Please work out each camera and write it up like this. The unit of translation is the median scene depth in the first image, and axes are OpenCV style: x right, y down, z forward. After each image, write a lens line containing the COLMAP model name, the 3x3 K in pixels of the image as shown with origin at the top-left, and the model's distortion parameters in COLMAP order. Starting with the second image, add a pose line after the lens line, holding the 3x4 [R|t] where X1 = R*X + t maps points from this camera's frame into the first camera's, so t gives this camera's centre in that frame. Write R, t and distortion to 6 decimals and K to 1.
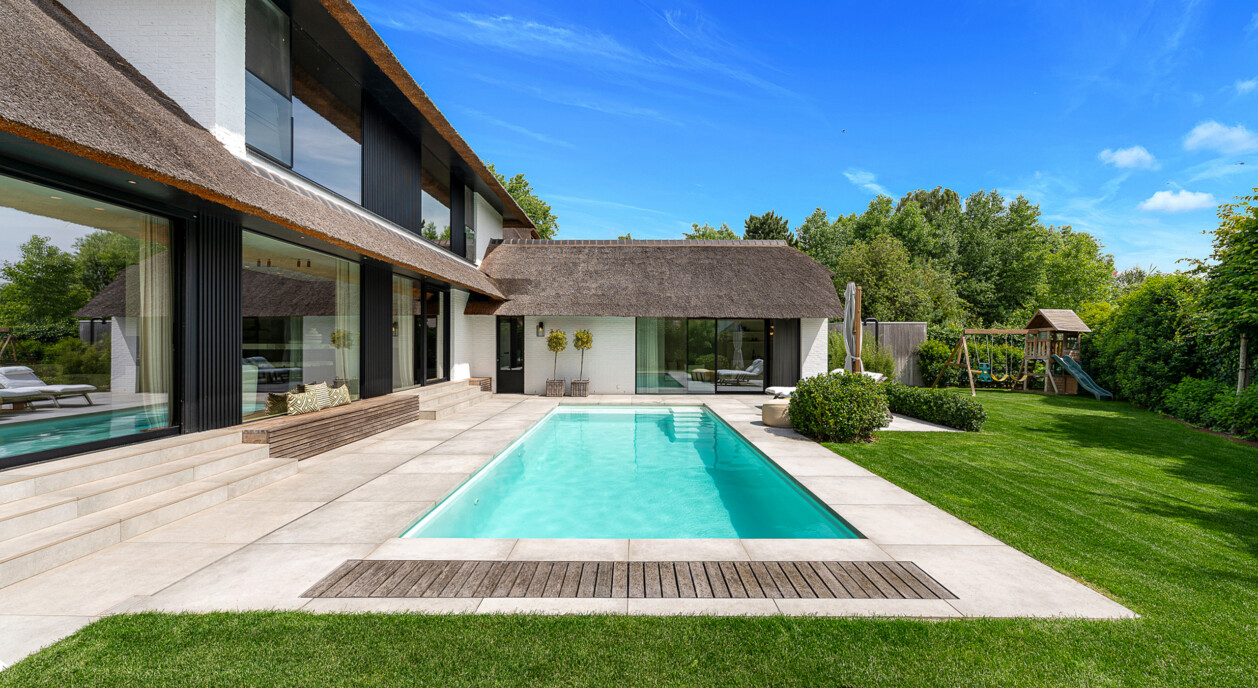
lens RADIAL K [[498.4, 0, 629.0], [0, 498.4, 344.0], [0, 0, 1]] dist [-0.000632, -0.000088]
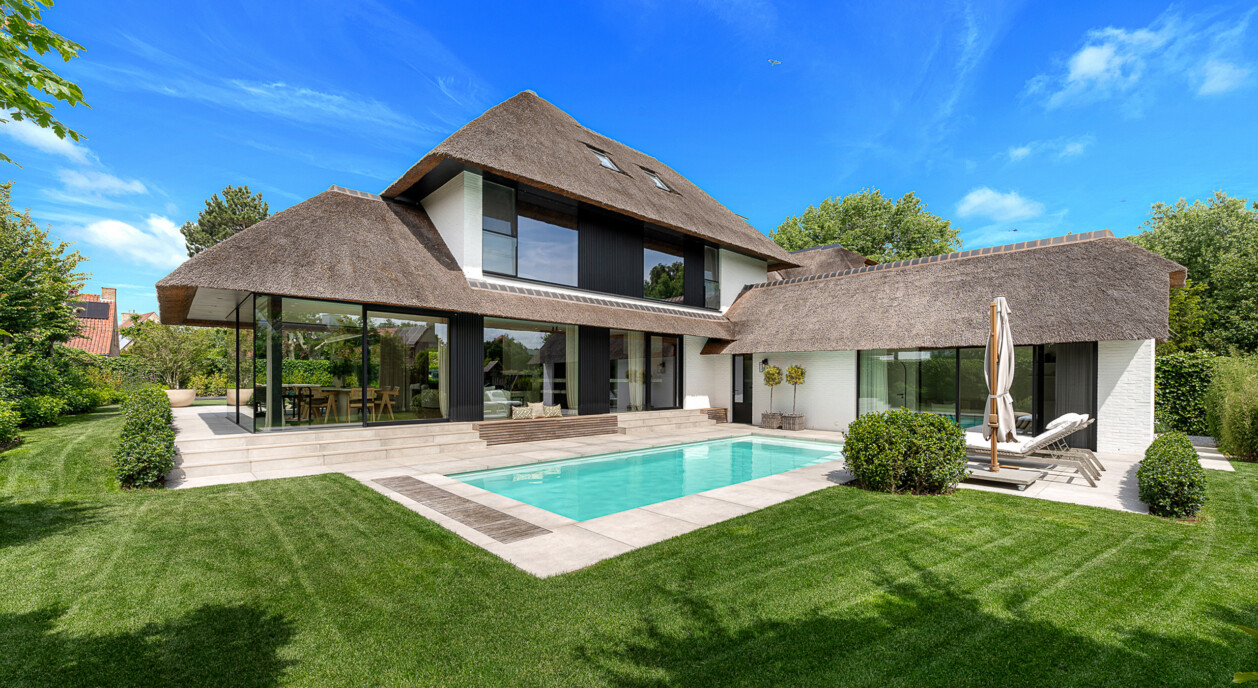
lens RADIAL K [[498.4, 0, 629.5], [0, 498.4, 382.2], [0, 0, 1]] dist [0.000200, 0.000060]
pose [[0.689569, 0.003182, -0.724213, 0.847239], [-0.001404, 0.999994, 0.003056, 0.007587], [0.724218, -0.001090, 0.689570, 0.098656]]
